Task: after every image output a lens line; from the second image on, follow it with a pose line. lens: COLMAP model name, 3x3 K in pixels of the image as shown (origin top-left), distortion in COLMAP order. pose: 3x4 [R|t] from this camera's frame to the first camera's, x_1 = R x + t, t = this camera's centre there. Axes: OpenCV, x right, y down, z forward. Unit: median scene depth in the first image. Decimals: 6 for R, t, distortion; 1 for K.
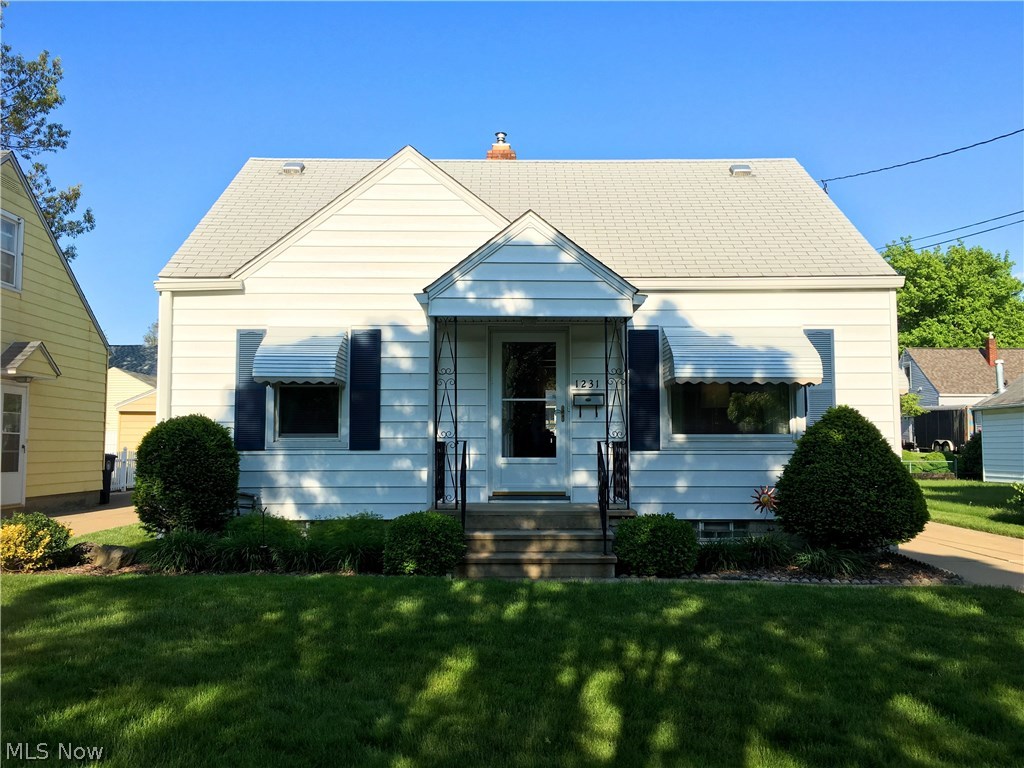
lens RADIAL K [[871.1, 0, 512.0], [0, 871.1, 384.0], [0, 0, 1]] dist [0.037874, -0.006665]
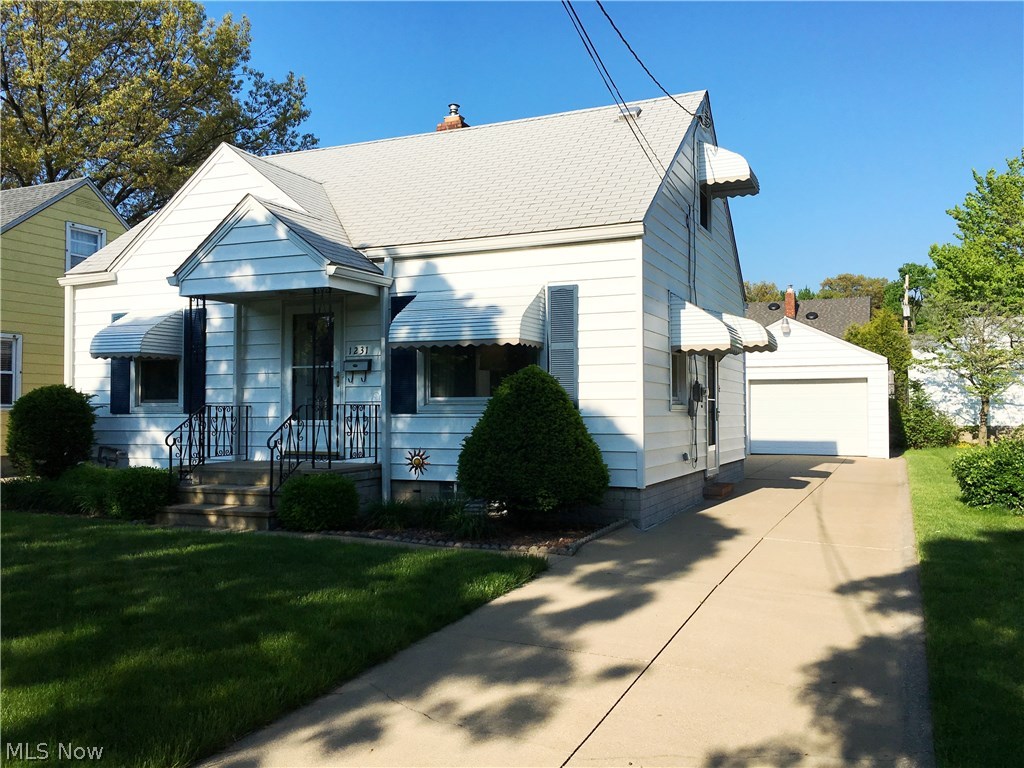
lens RADIAL K [[871.1, 0, 512.0], [0, 871.1, 384.0], [0, 0, 1]] dist [0.037874, -0.006665]
pose [[0.921288, -0.017251, -0.388499, 0.665136], [0.033814, 0.998785, 0.035837, 0.008873], [0.387409, -0.046153, 0.920752, 0.097931]]
